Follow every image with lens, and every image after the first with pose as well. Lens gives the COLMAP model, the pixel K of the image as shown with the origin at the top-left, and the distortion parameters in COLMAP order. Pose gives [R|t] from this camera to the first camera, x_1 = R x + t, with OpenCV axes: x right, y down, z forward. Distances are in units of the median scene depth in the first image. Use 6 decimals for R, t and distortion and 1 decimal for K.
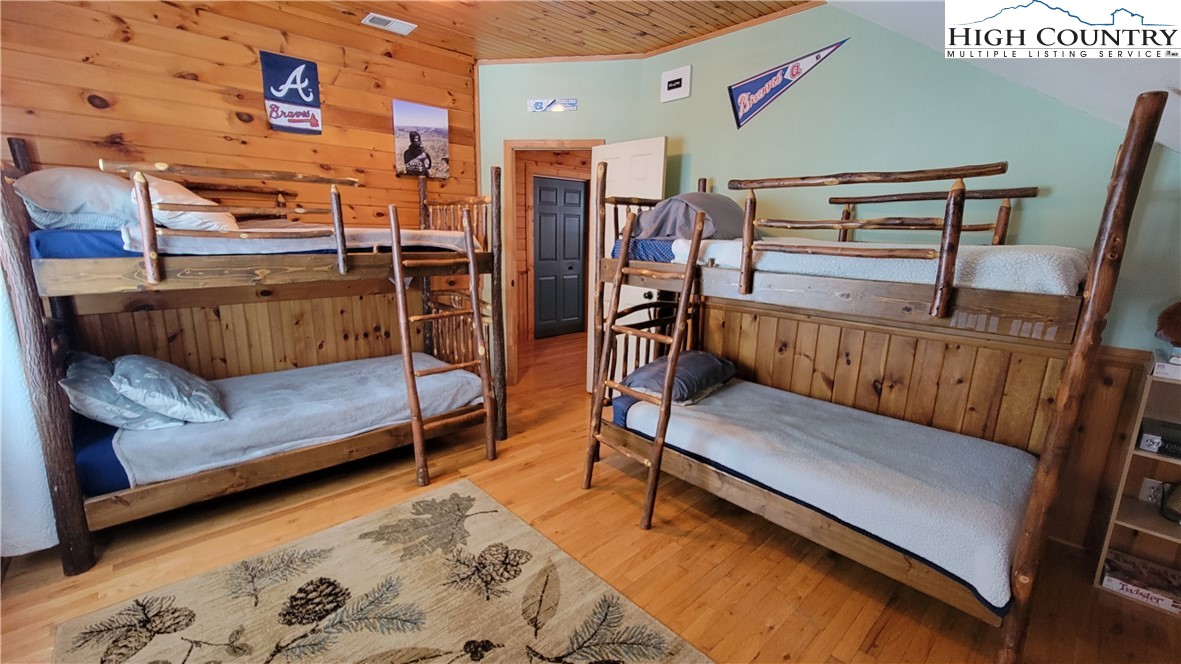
lens RADIAL K [[481.0, 0, 585.0], [0, 481.0, 330.6], [0, 0, 1]] dist [-0.004019, 0.001738]
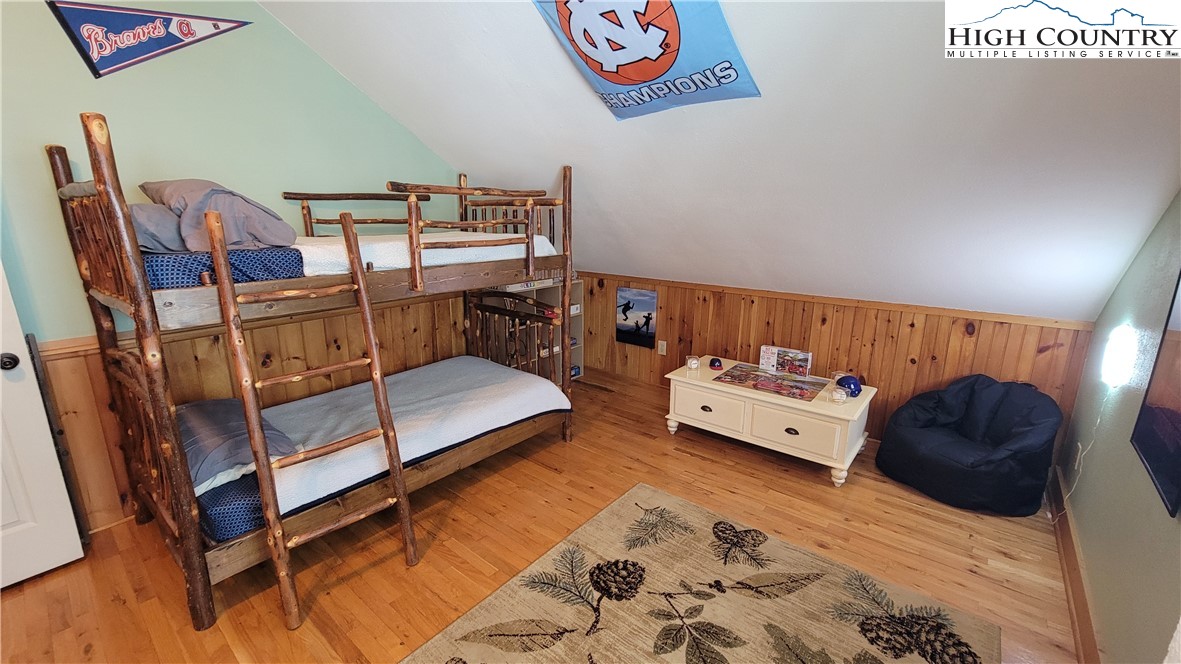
lens RADIAL K [[481.0, 0, 585.7], [0, 481.0, 334.1], [0, 0, 1]] dist [-0.004019, 0.001738]
pose [[-0.124794, -0.252871, 0.959418, -0.679241], [0.205337, 0.939460, 0.274320, -0.178861], [-0.970702, 0.231238, -0.065316, 0.645944]]
